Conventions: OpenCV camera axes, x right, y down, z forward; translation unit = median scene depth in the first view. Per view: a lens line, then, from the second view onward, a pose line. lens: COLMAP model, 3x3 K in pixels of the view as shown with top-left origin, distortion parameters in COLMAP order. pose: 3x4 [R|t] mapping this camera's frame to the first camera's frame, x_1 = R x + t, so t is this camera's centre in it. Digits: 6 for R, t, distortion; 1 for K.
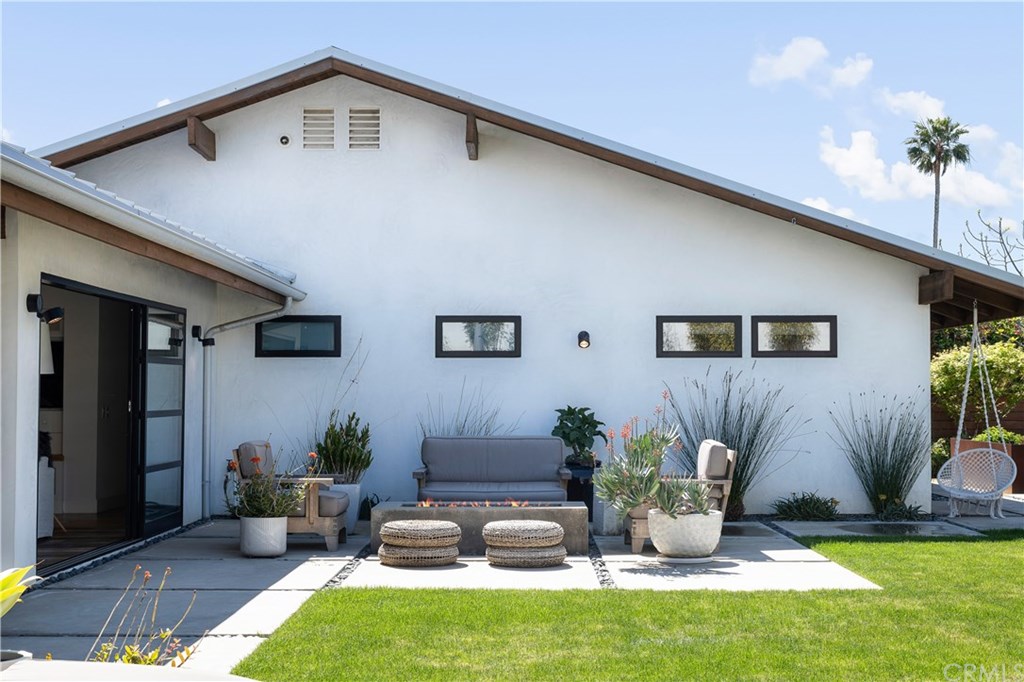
lens RADIAL K [[1470.8, 0, 517.8], [0, 1470.8, 353.7], [0, 0, 1]] dist [0.015753, -0.038431]
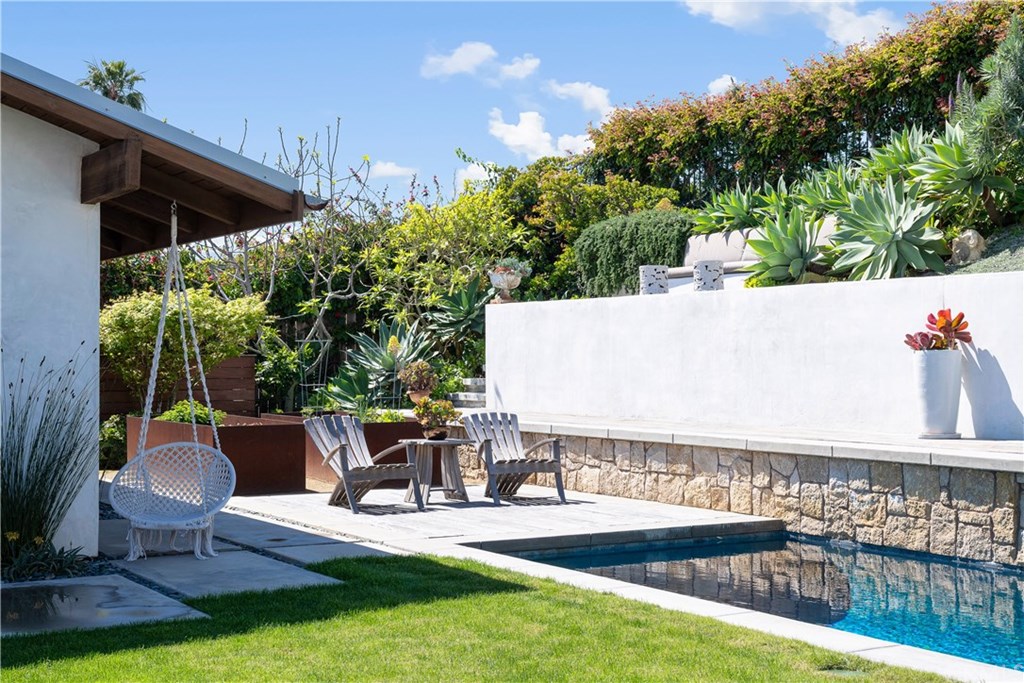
lens RADIAL K [[1470.8, 0, 517.8], [0, 1470.8, 354.2], [0, 0, 1]] dist [0.015753, -0.038431]
pose [[0.853084, 0.003598, 0.521762, 0.113795], [-0.017172, 0.999628, 0.021182, 0.011641], [-0.521492, -0.027030, 0.852828, 0.403098]]
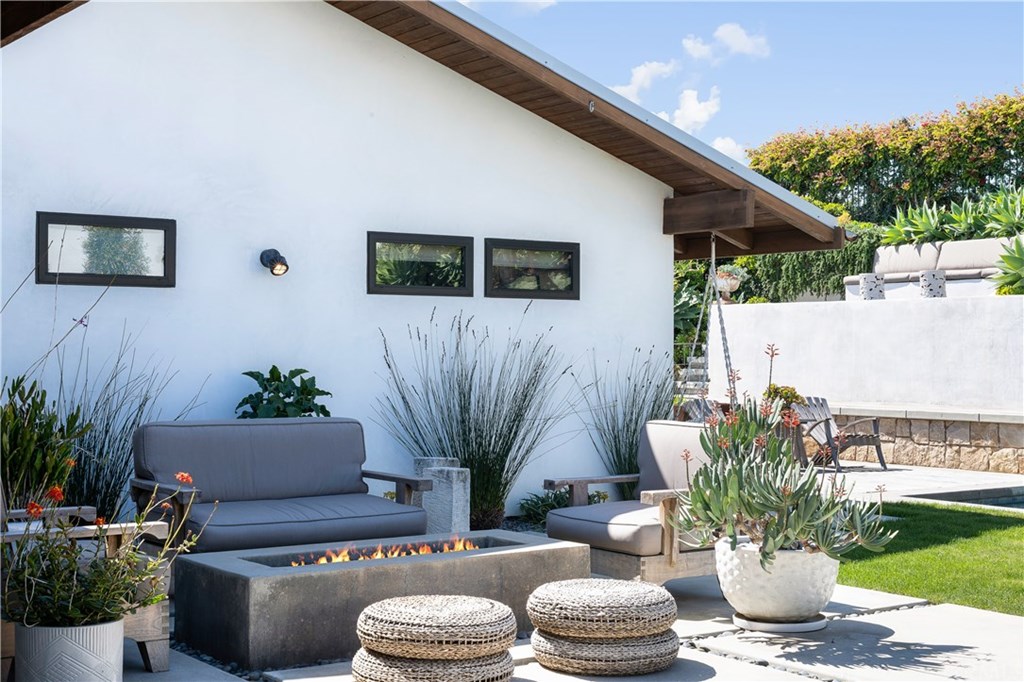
lens RADIAL K [[1470.8, 0, 517.8], [0, 1470.8, 353.7], [0, 0, 1]] dist [0.015753, -0.038431]
pose [[0.817359, 0.003210, 0.576119, -0.235399], [-0.021912, 0.999434, 0.025519, 0.011323], [-0.575711, -0.033483, 0.816967, 0.409641]]
